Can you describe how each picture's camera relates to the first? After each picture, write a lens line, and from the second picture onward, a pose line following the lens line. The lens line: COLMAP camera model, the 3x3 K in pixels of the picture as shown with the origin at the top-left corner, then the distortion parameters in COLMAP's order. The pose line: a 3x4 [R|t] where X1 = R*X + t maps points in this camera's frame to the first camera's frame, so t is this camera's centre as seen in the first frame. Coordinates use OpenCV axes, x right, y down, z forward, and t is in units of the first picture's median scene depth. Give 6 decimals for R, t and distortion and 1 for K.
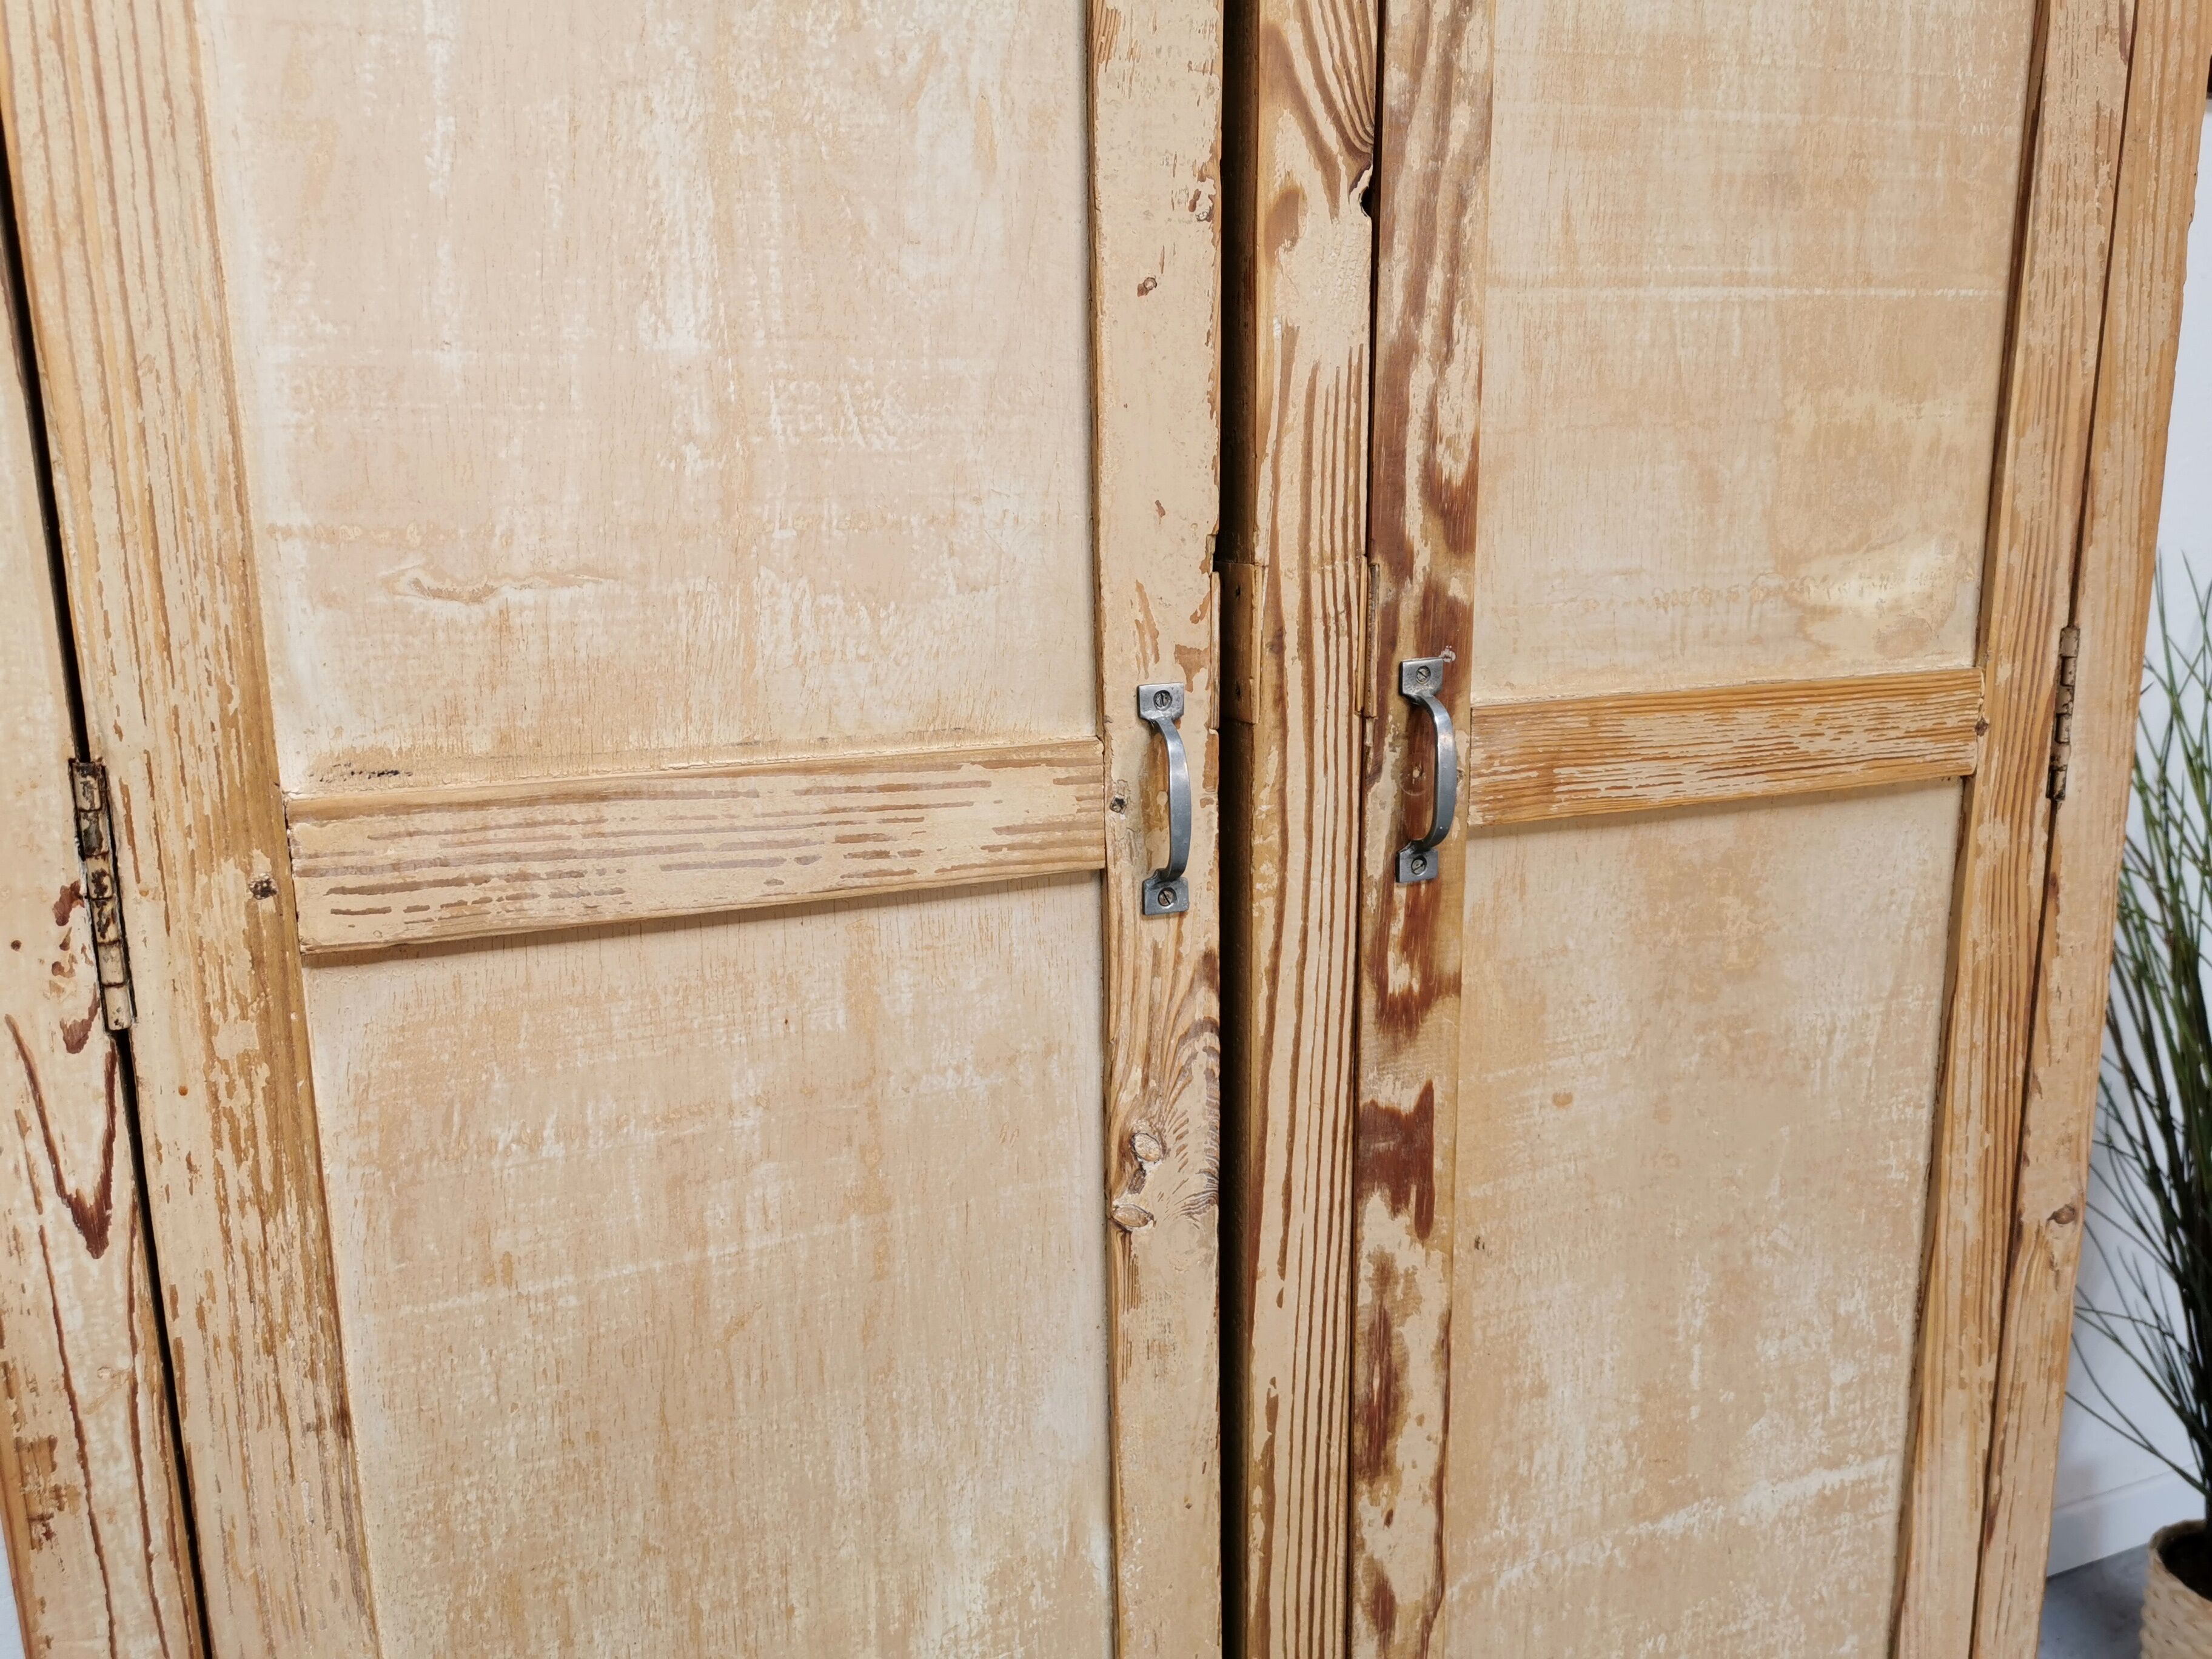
lens RADIAL K [[1701.0, 0, 1099.9], [0, 1701.0, 826.1], [0, 0, 1]] dist [0.063345, -0.060705]
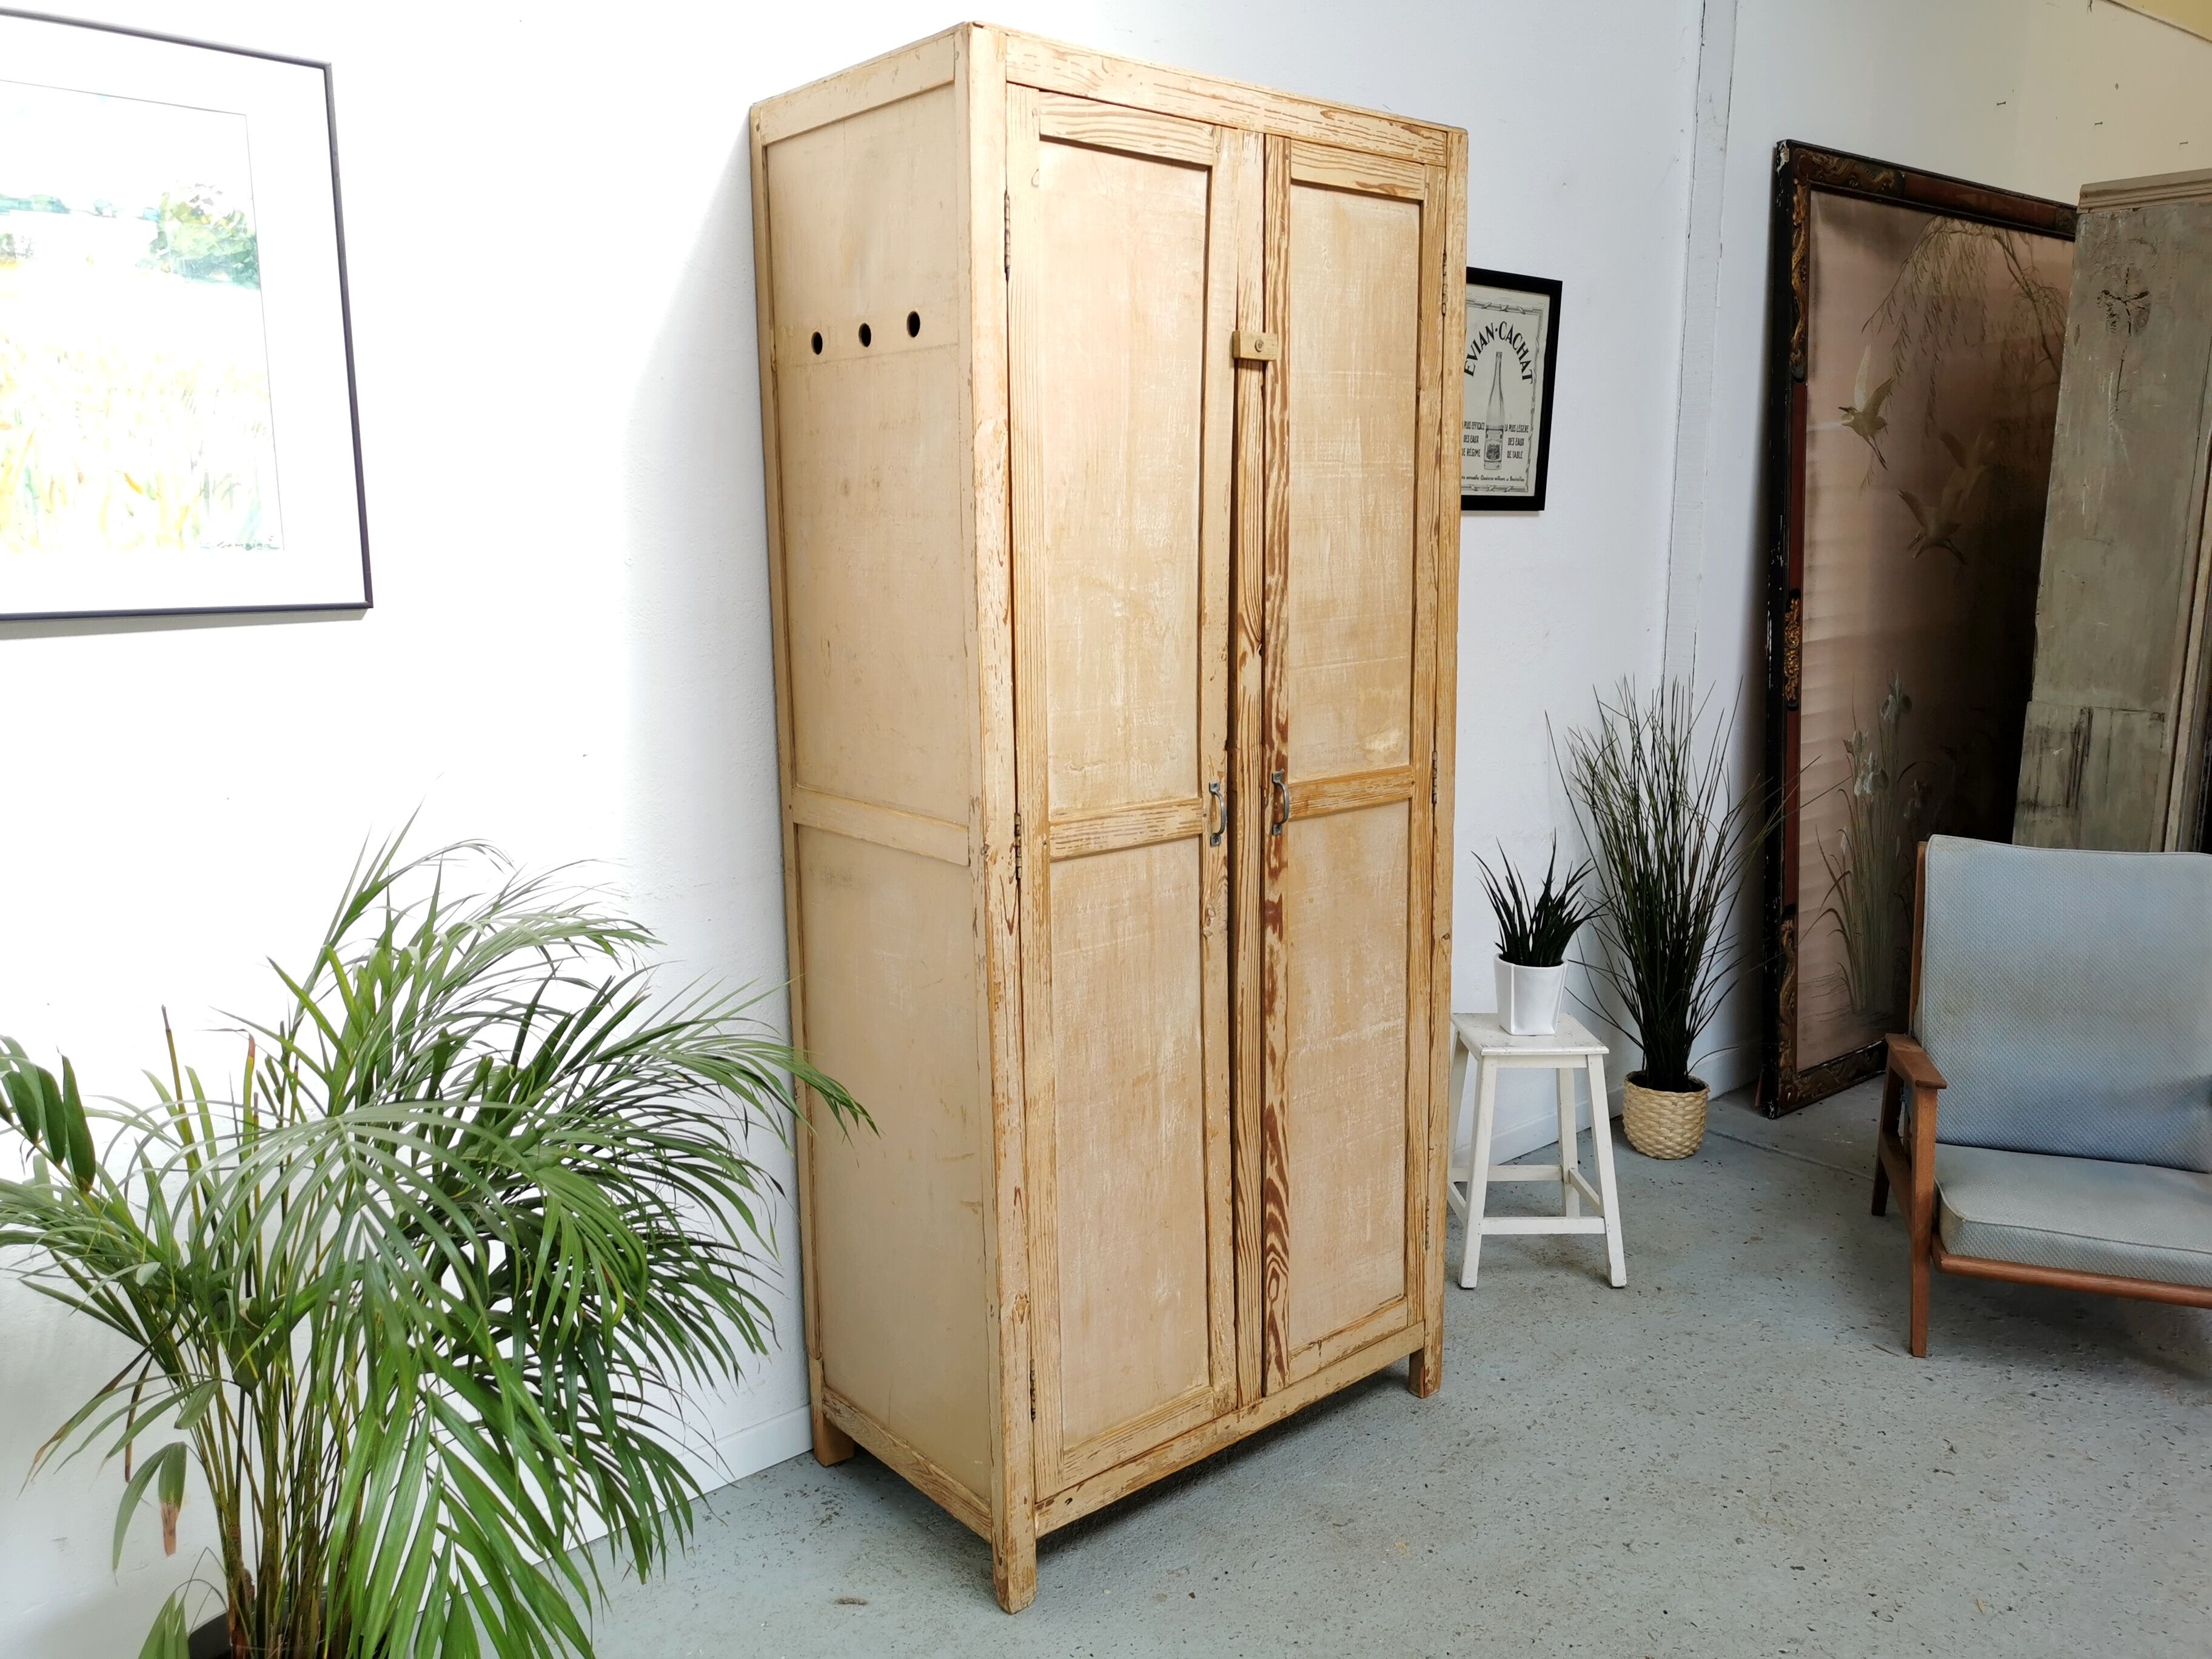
lens RADIAL K [[1701.0, 0, 1107.9], [0, 1701.0, 832.0], [0, 0, 1]] dist [0.063345, -0.060705]
pose [[0.950653, -0.054393, 0.305452, -1.287711], [0.064952, 0.997587, -0.024505, 0.097050], [-0.303382, 0.043136, 0.951892, -2.372085]]
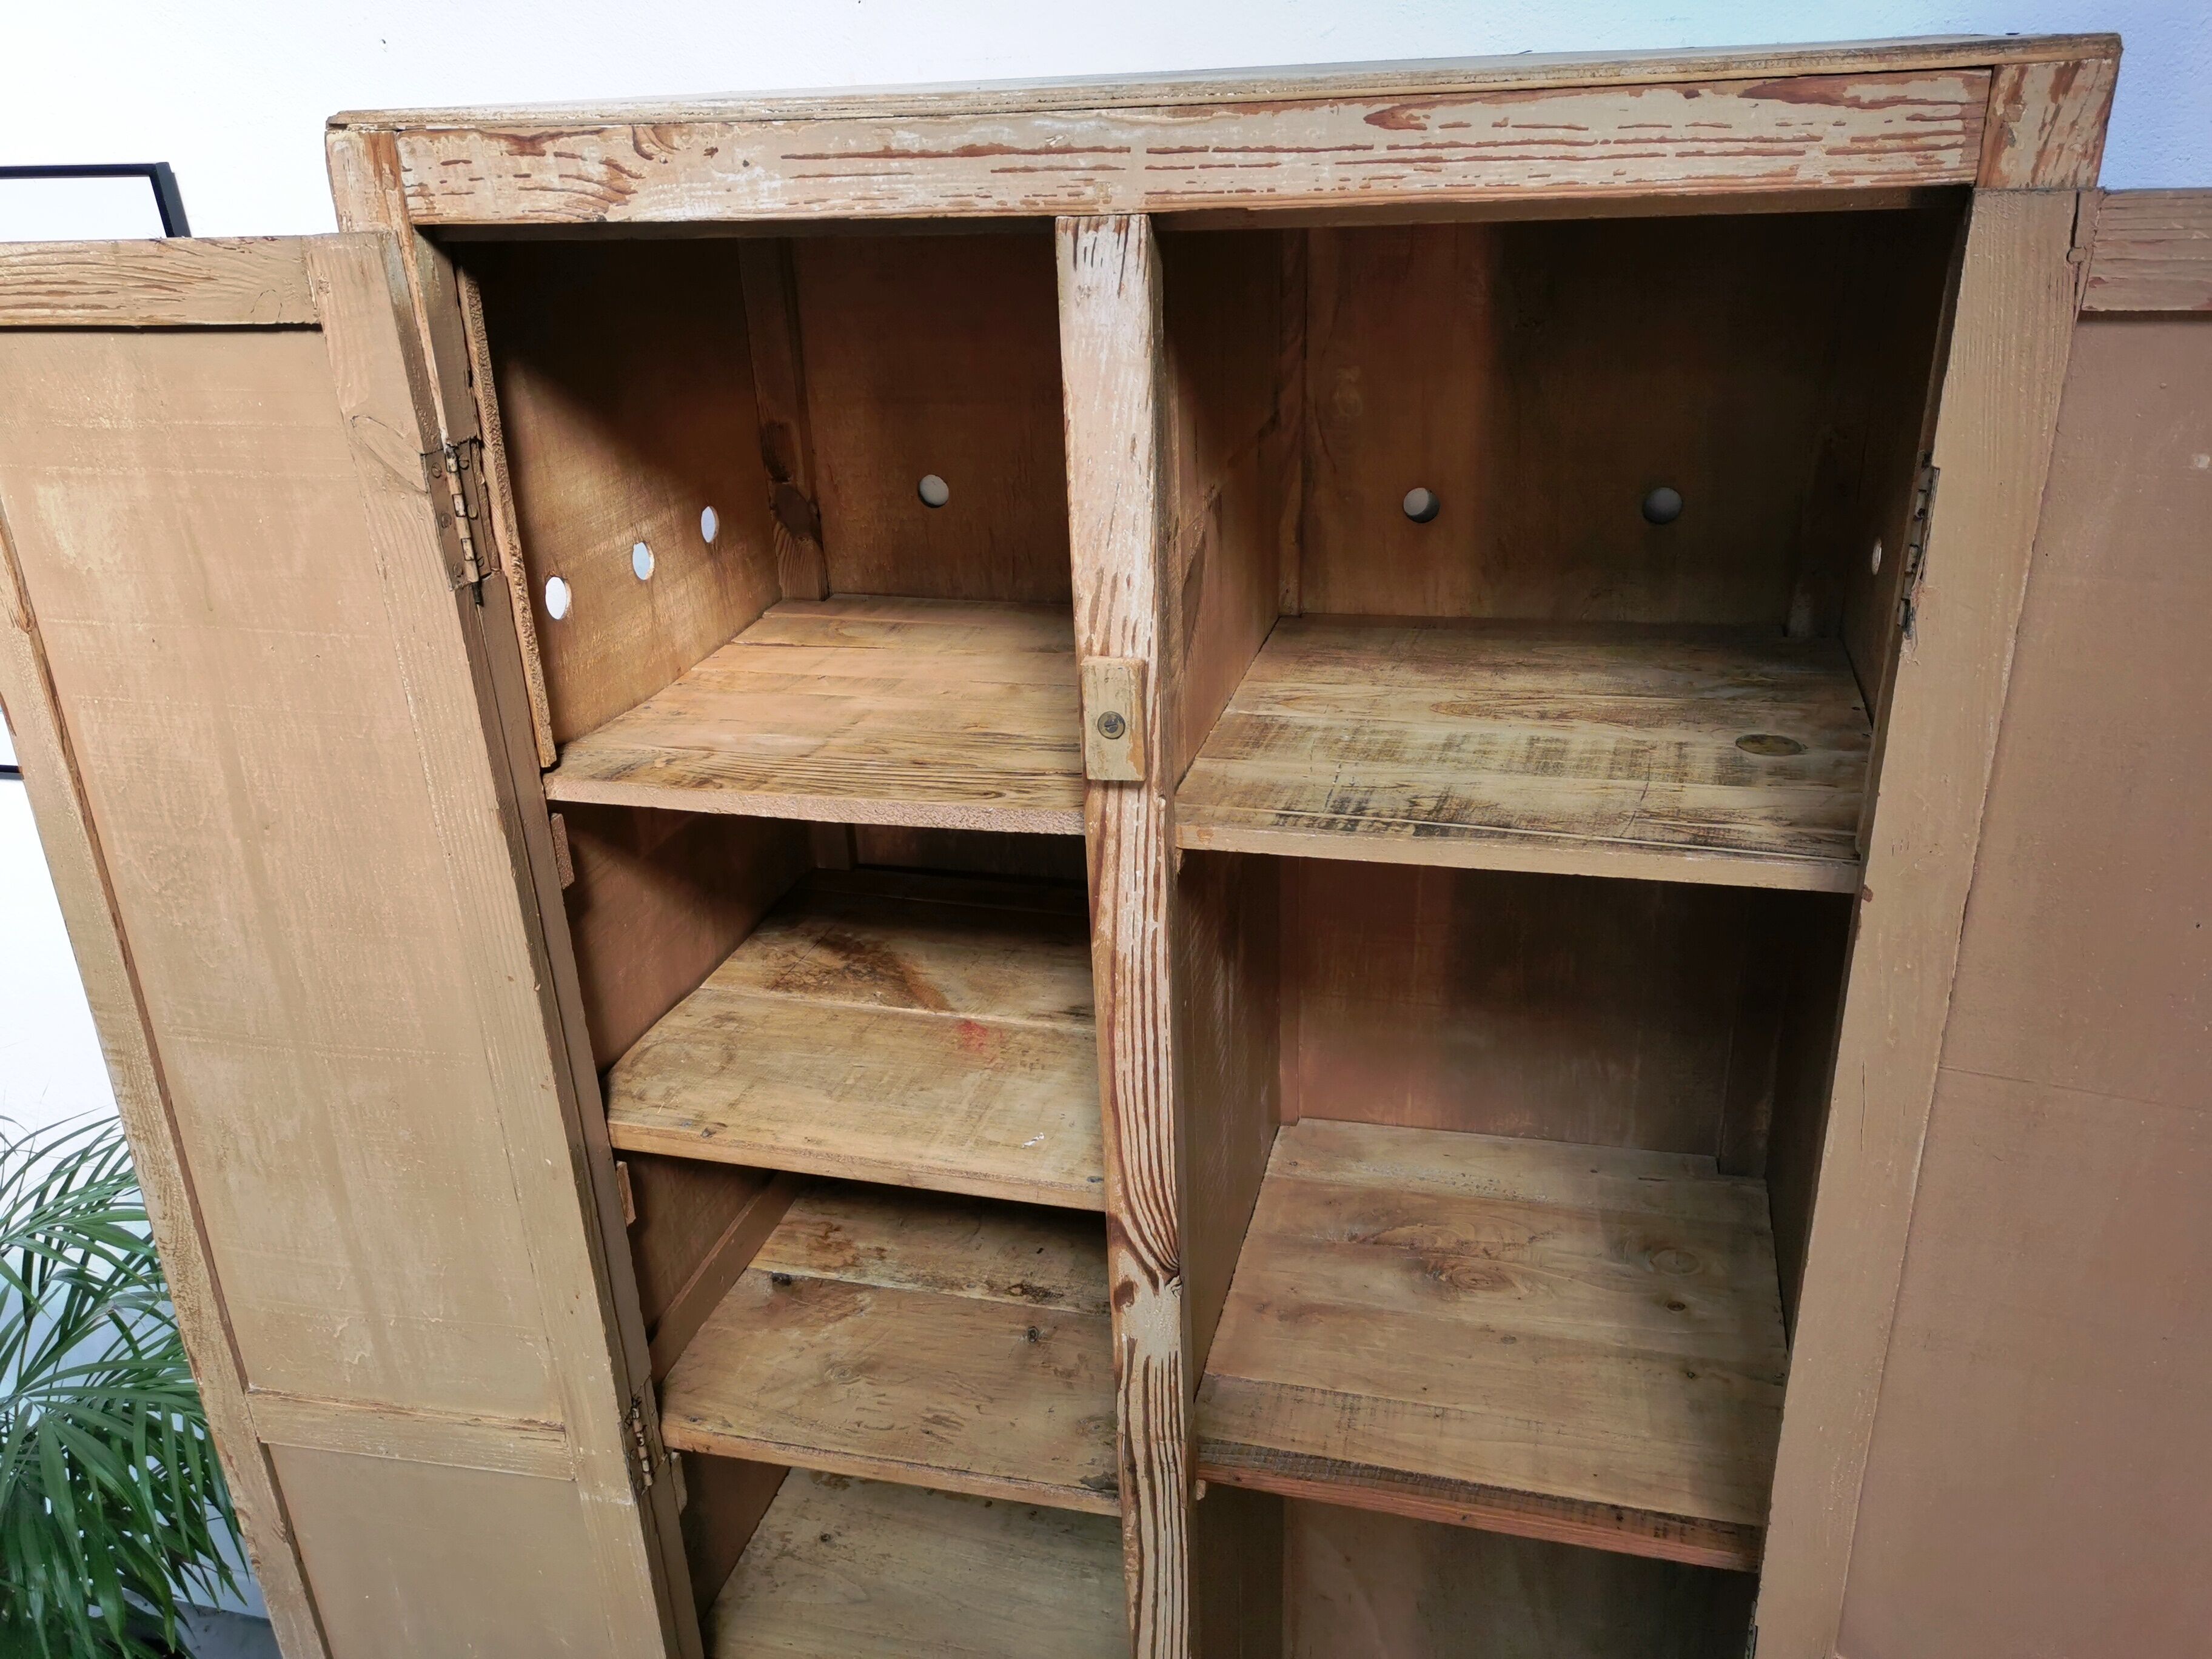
lens RADIAL K [[1701.0, 0, 1105.2], [0, 1701.0, 830.2], [0, 0, 1]] dist [0.063345, -0.060705]
pose [[0.792791, 0.227989, -0.565246, 0.972478], [-0.094349, 0.962131, 0.255740, -1.244296], [0.602147, -0.149418, 0.784279, -0.375482]]
